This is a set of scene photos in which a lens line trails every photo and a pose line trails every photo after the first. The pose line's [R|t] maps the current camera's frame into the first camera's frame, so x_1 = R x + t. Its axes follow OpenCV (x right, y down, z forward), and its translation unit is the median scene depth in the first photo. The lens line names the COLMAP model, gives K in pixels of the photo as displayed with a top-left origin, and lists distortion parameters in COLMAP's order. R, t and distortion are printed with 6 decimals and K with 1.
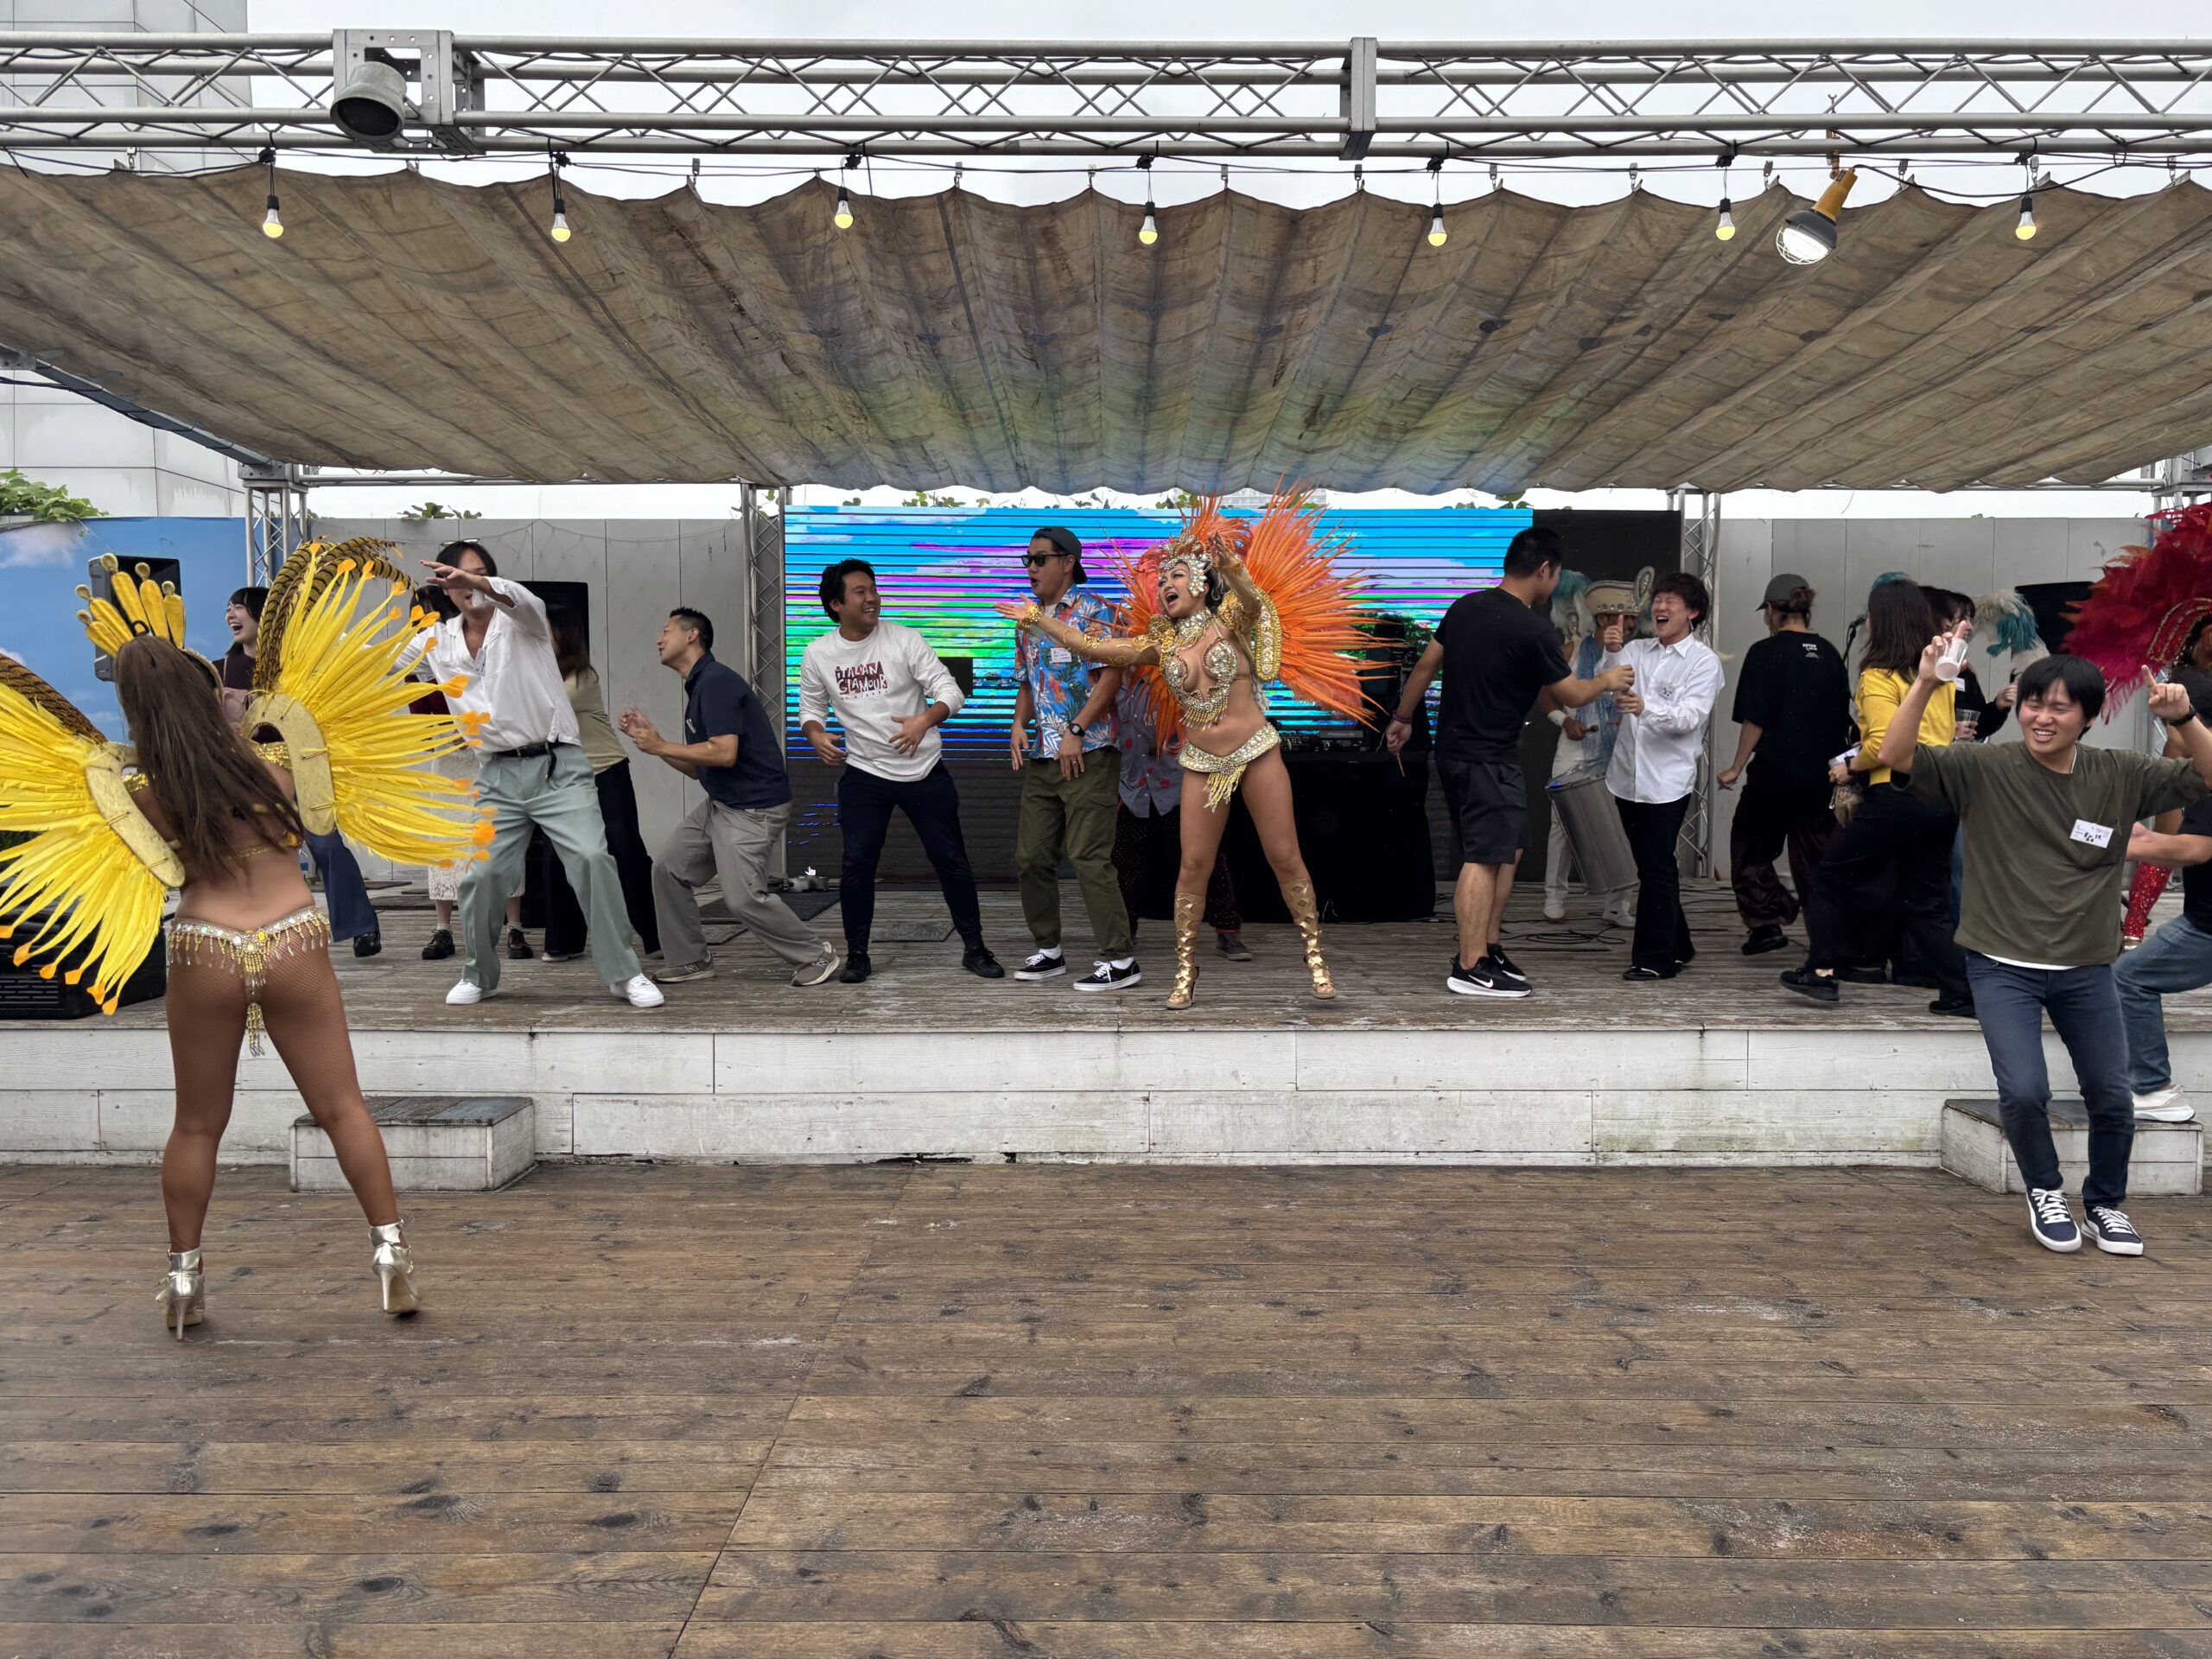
lens RADIAL K [[1723.0, 0, 1110.0], [0, 1723.0, 841.0], [0, 0, 1]] dist [0.026525, -0.010273]
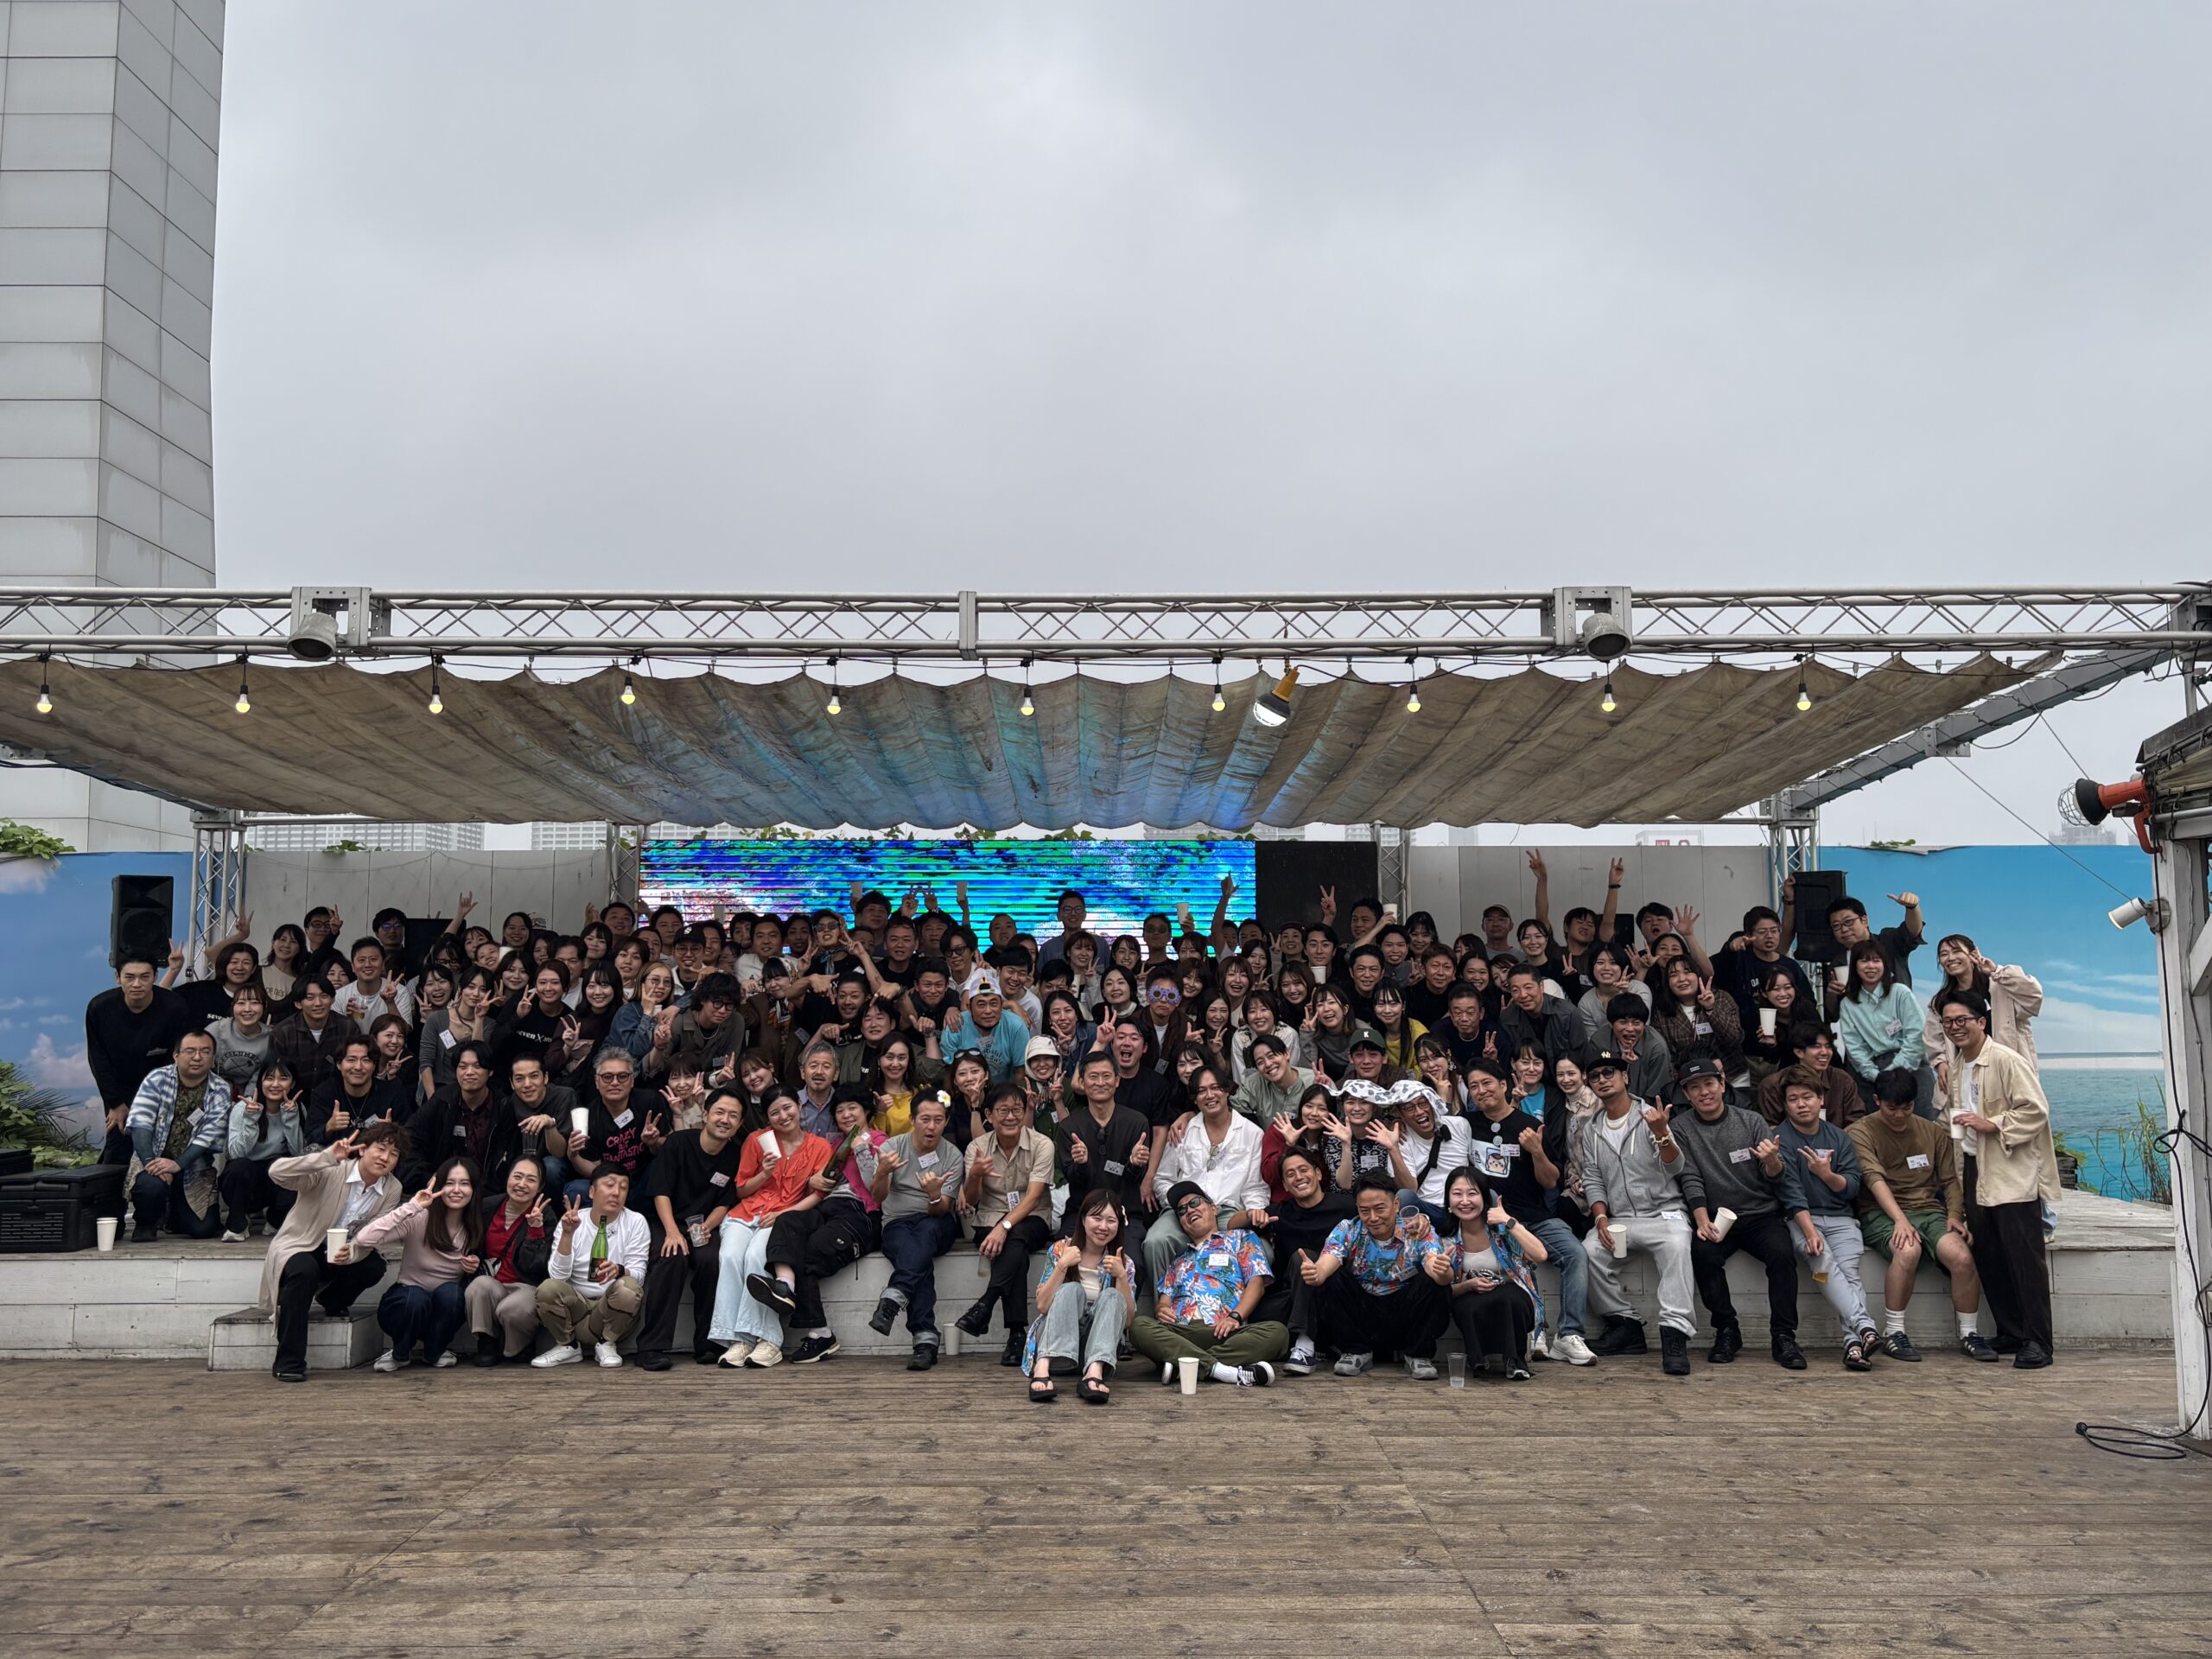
lens RADIAL K [[1851.8, 0, 1106.1], [0, 1851.8, 816.3], [0, 0, 1]] dist [0.015434, 0.009360]
pose [[0.999920, -0.003804, 0.012024, 0.187581], [0.005675, 0.987150, -0.159698, -0.001488], [-0.011262, 0.159754, 0.987093, -0.445132]]
